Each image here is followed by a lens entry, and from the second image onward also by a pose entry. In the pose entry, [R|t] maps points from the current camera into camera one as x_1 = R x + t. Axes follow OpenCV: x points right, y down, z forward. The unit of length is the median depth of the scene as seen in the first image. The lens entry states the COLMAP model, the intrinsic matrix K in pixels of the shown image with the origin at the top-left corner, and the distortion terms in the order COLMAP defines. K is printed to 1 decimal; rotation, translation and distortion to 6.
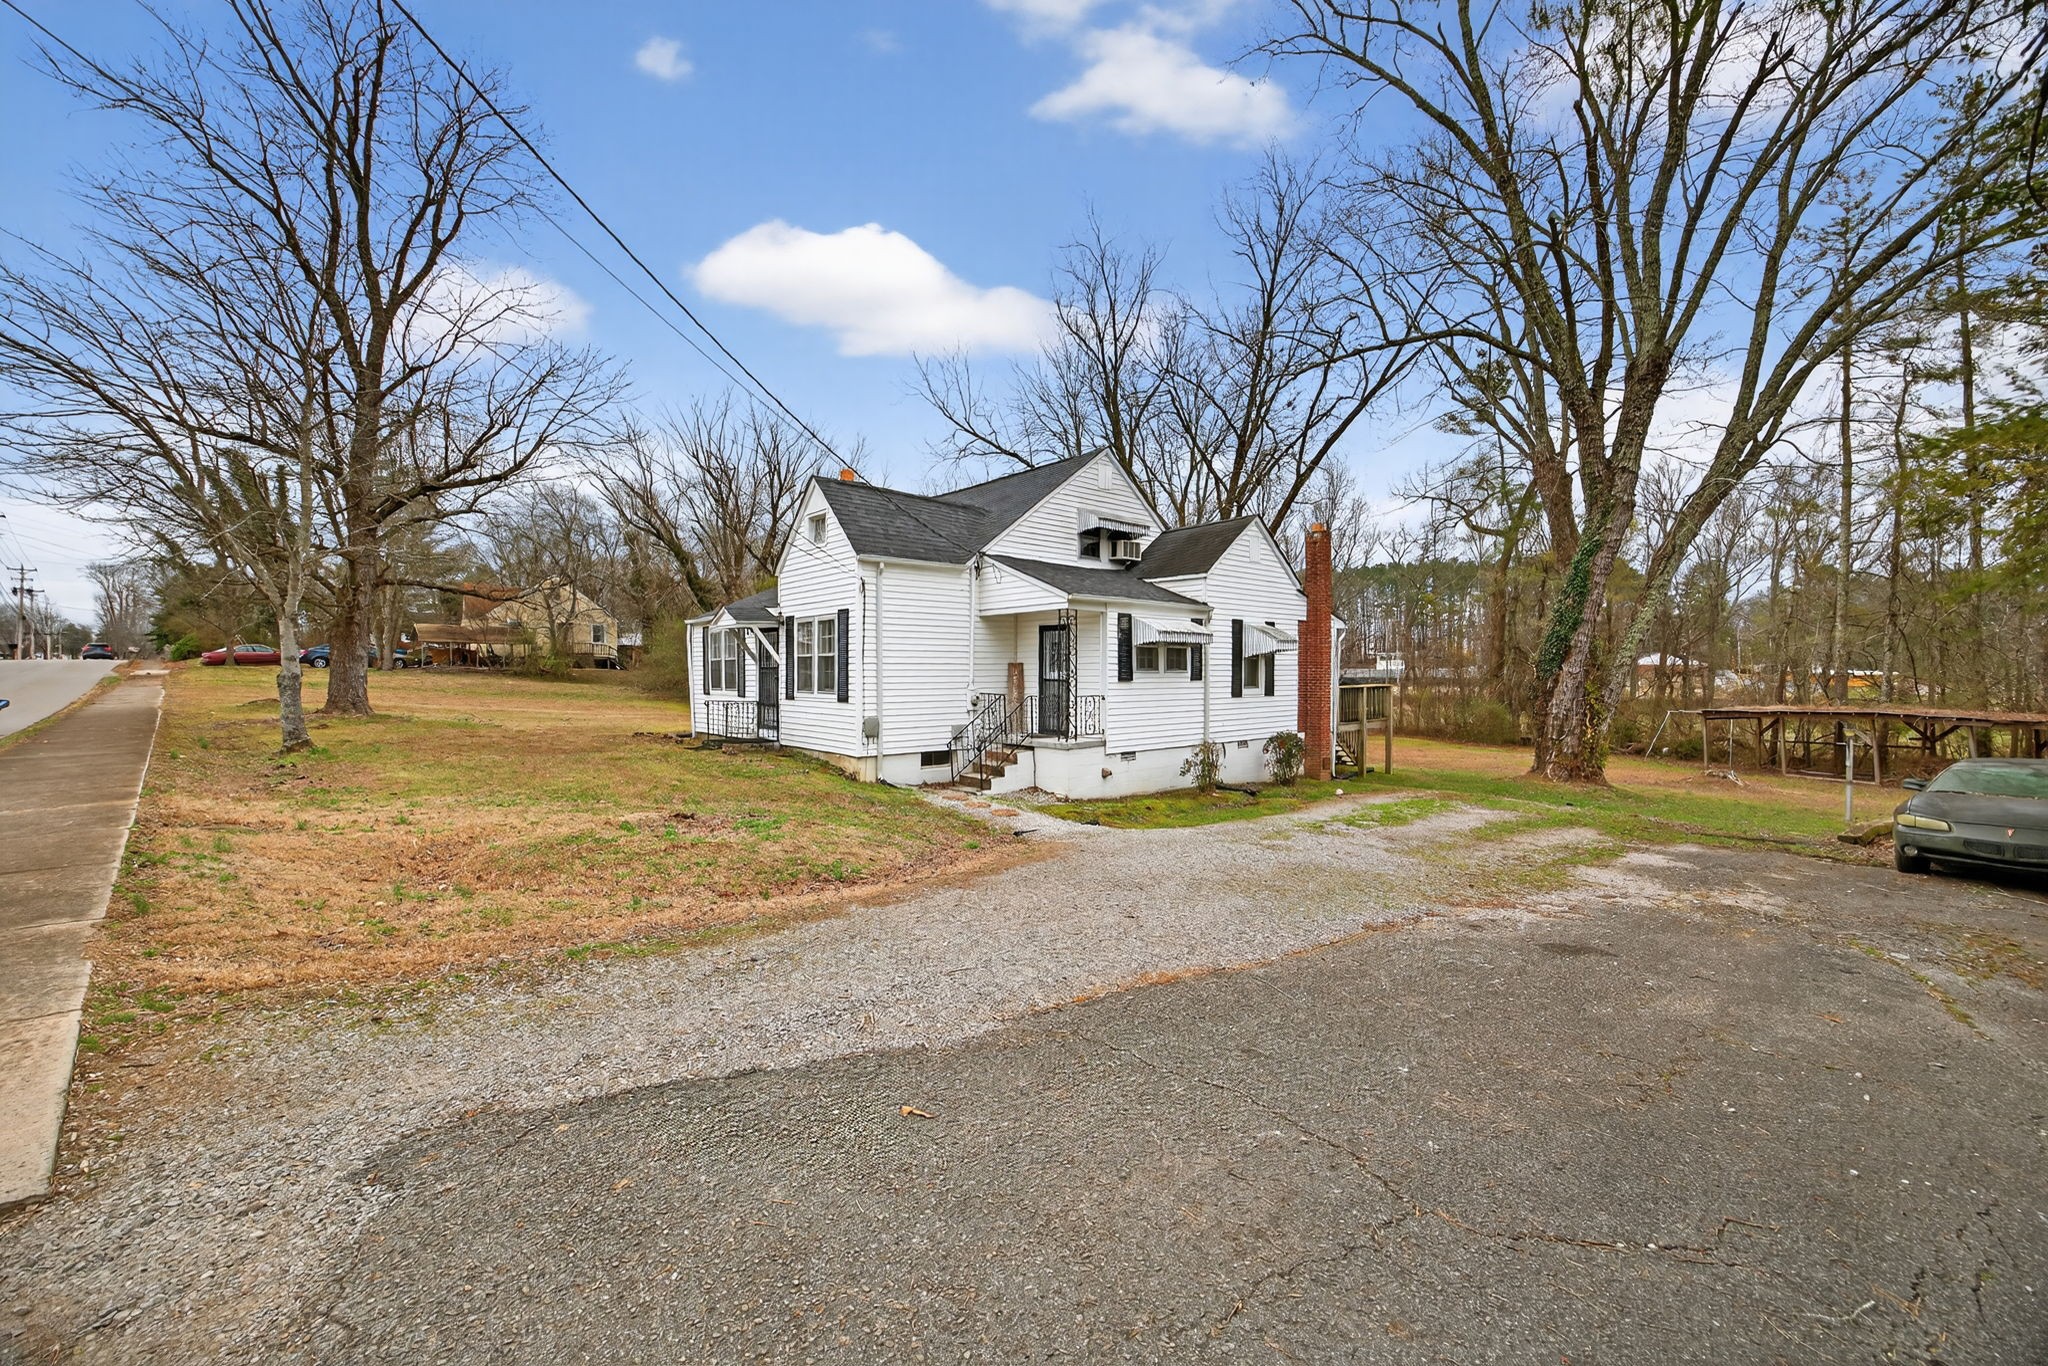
lens RADIAL K [[795.9, 0, 1017.6], [0, 795.9, 672.7], [0, 0, 1]] dist [-0.033104, 0.000093]
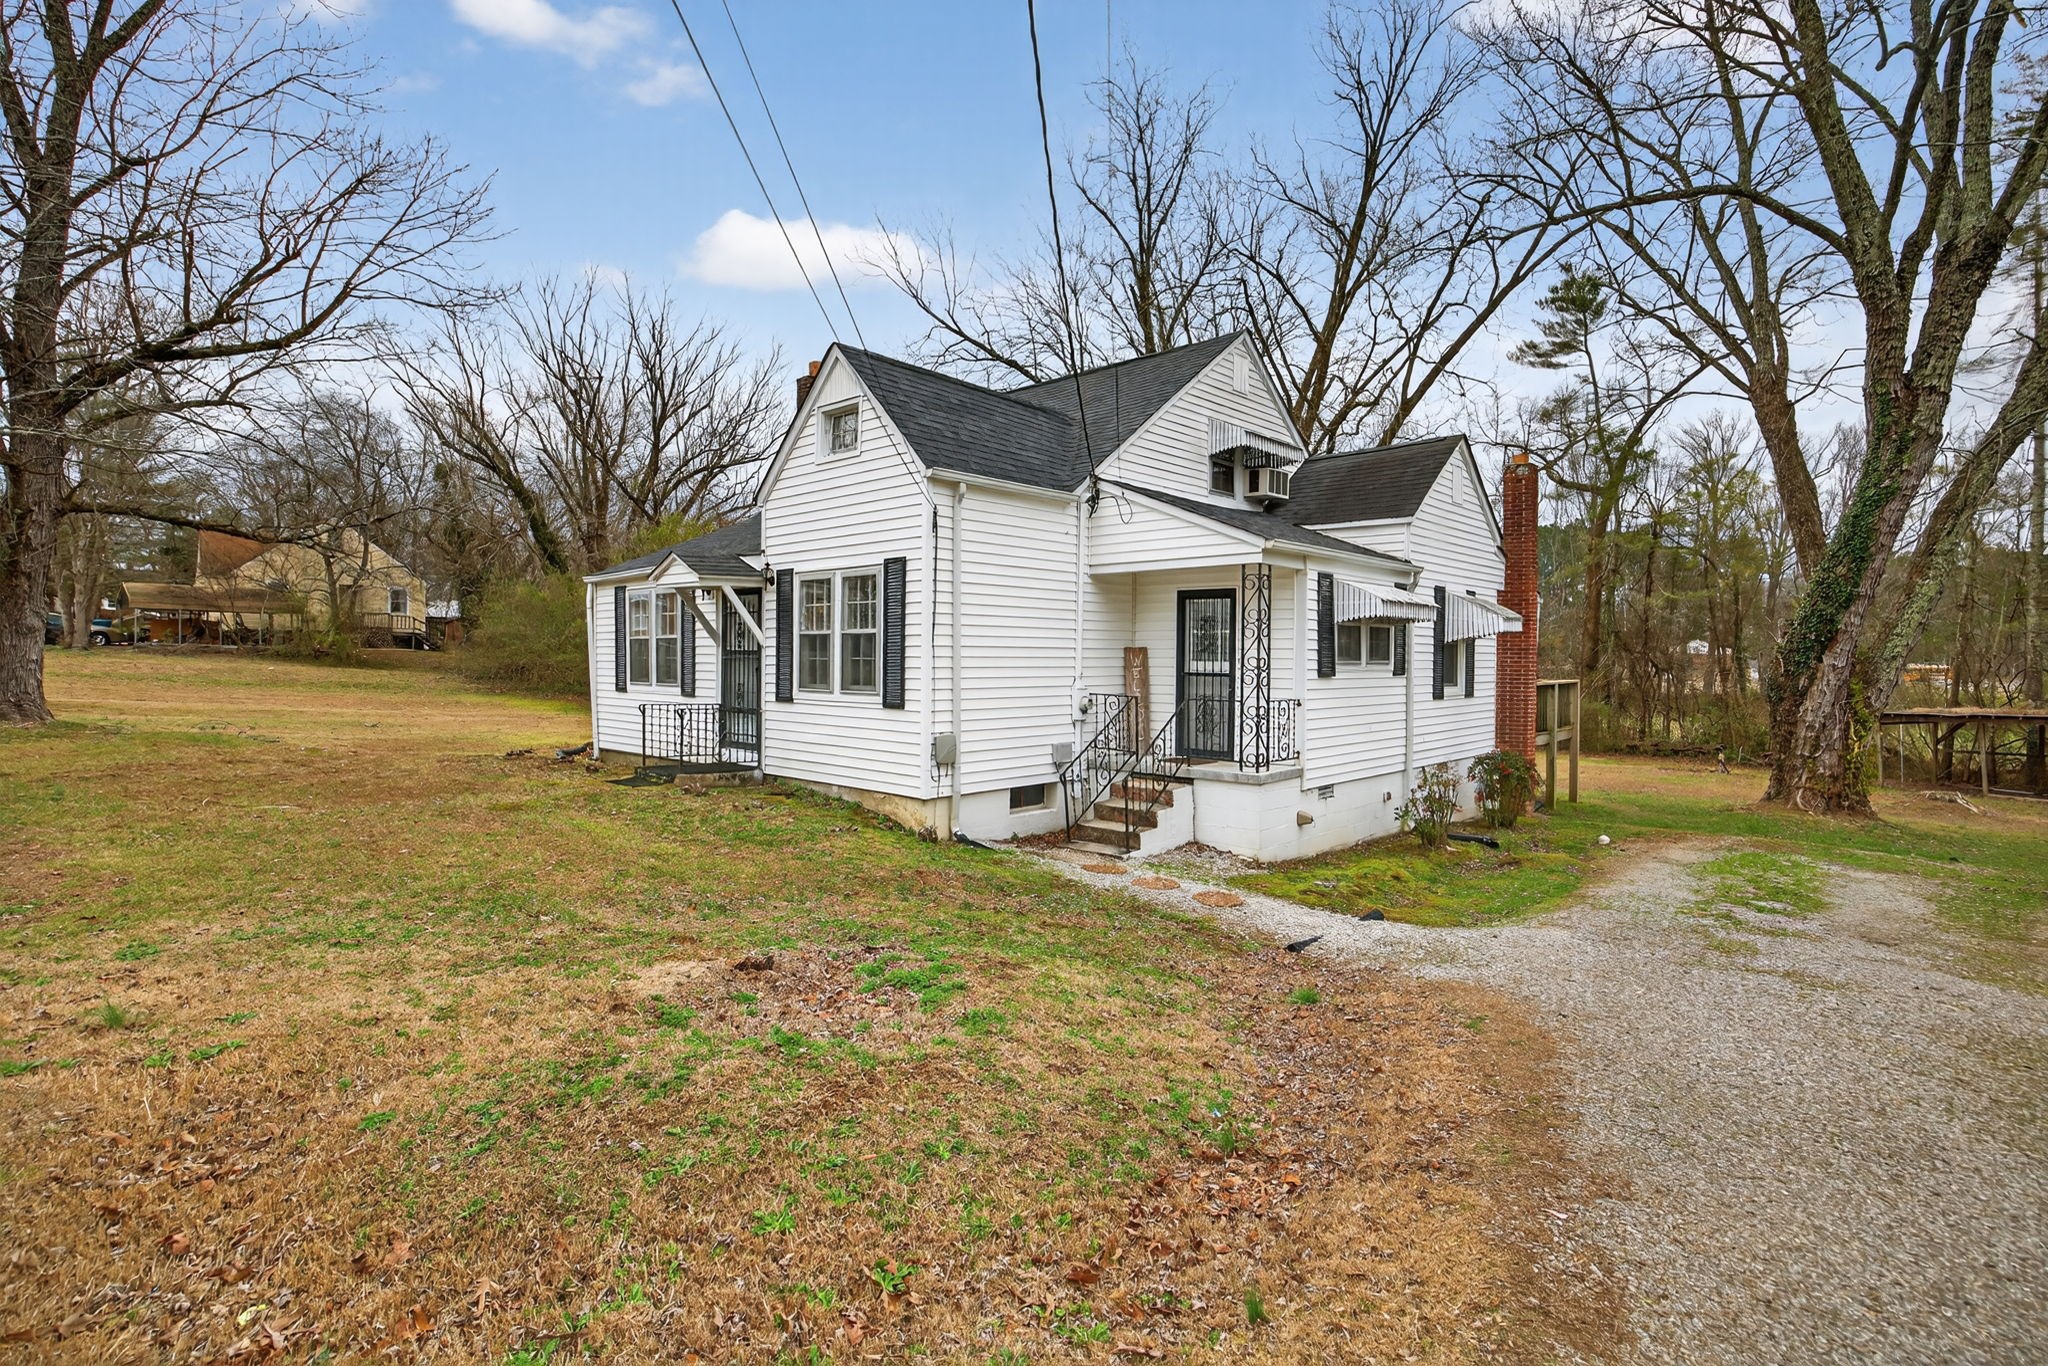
lens RADIAL K [[969.6, 0, 1023.9], [0, 969.6, 658.7], [0, 0, 1]] dist [-0.018271, -0.001506]
pose [[0.994880, 0.007284, 0.100802, -0.157043], [-0.007395, 0.999972, 0.000729, -0.002571], [-0.100794, -0.001470, 0.994906, 0.195864]]
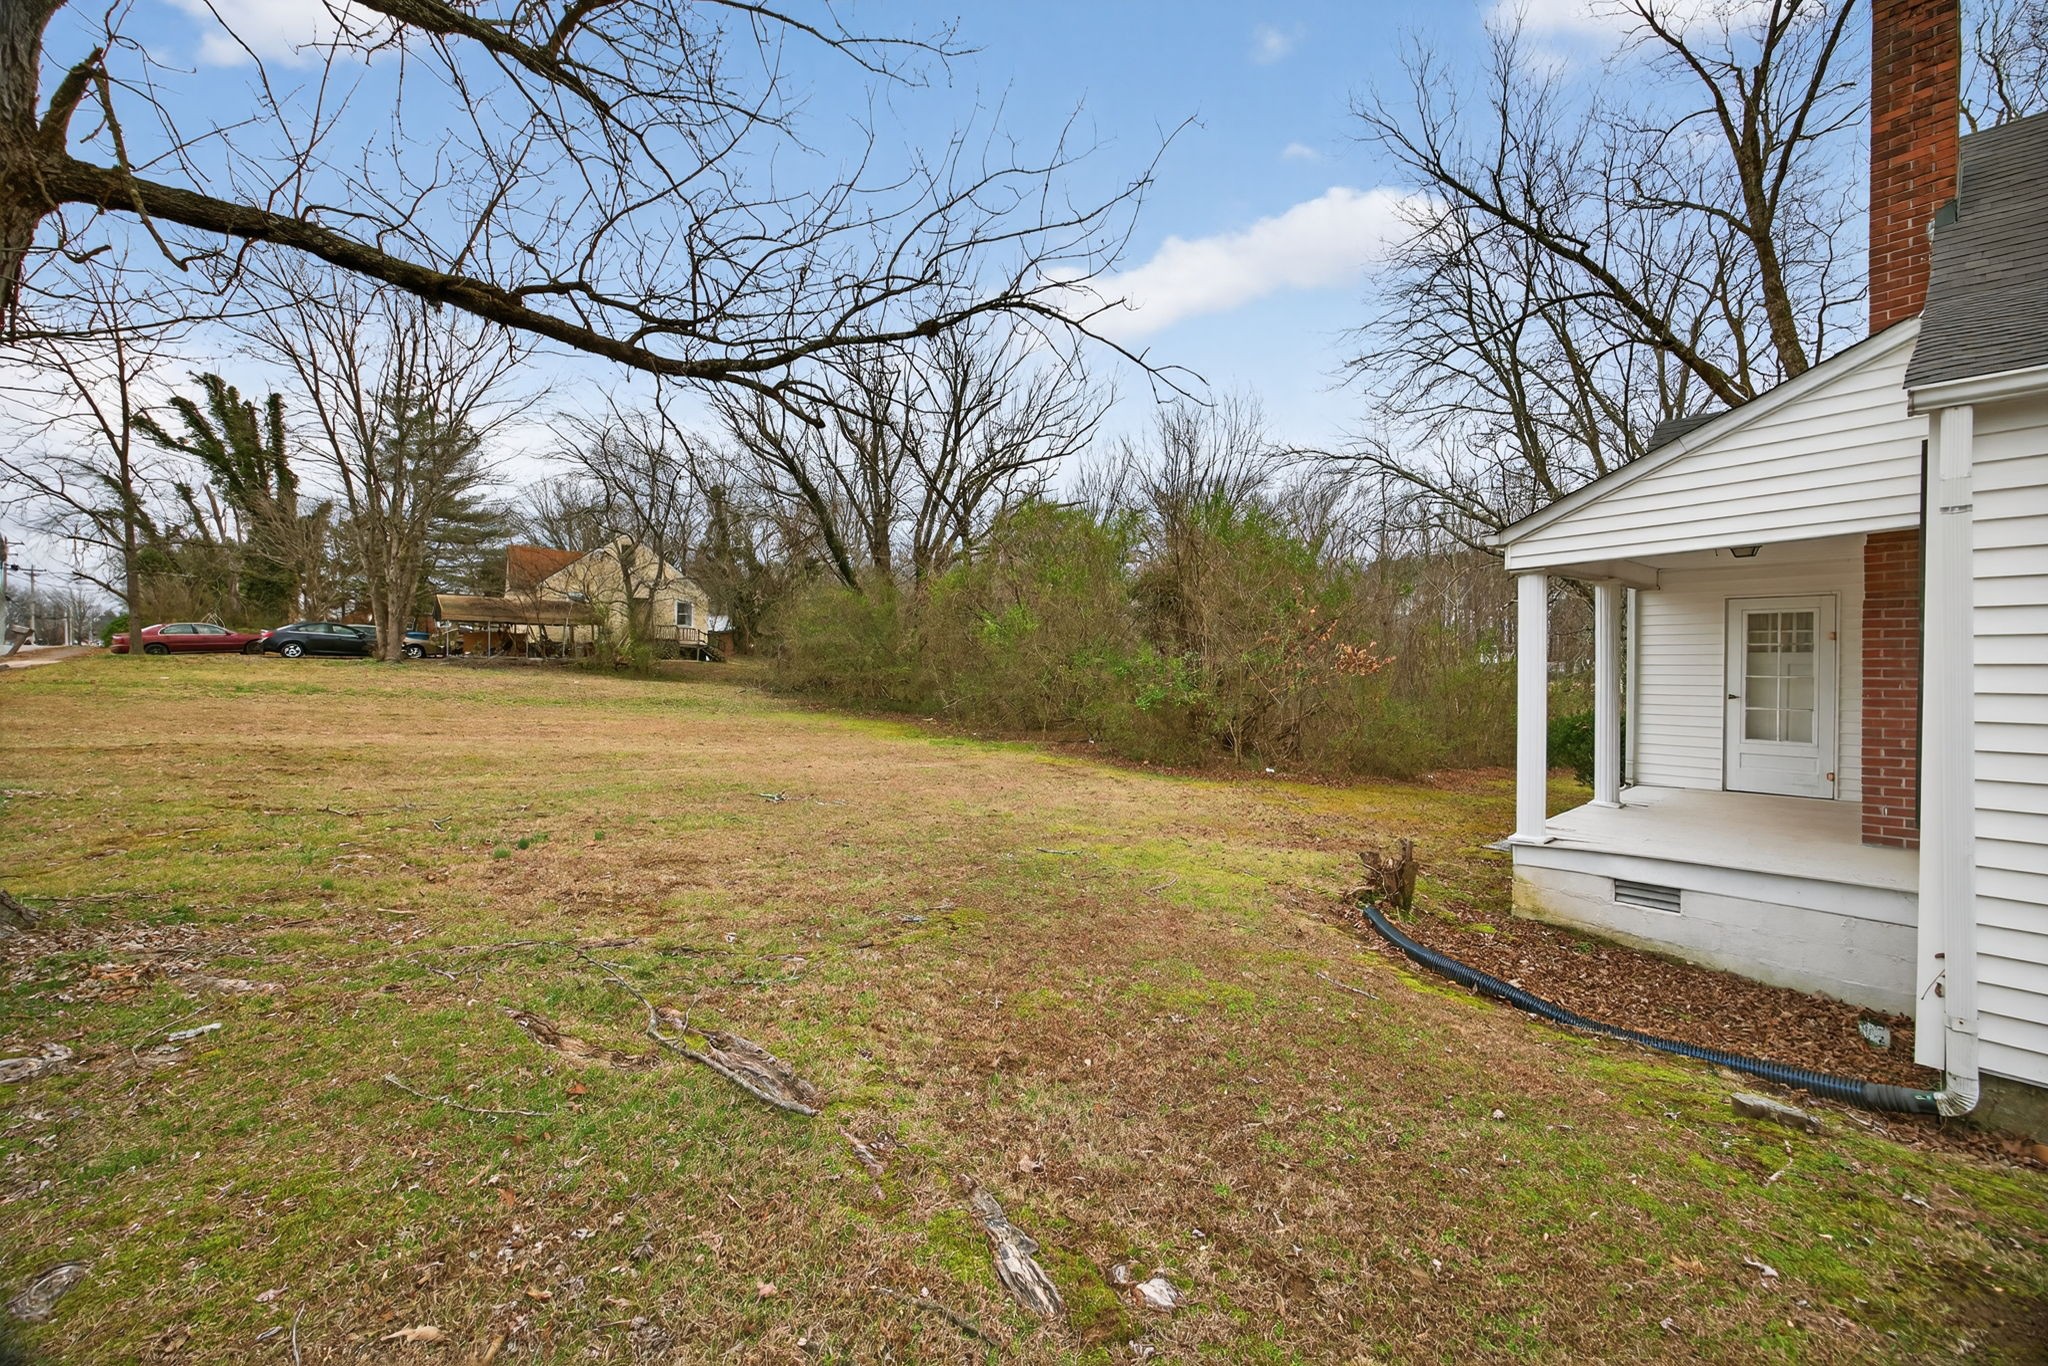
lens RADIAL K [[795.9, 0, 1017.6], [0, 795.9, 672.7], [0, 0, 1]] dist [-0.033104, 0.000093]
pose [[0.999291, 0.004385, -0.037407, -0.651346], [-0.004047, 0.999950, 0.009106, -0.005049], [0.037445, -0.008948, 0.999259, 0.912278]]
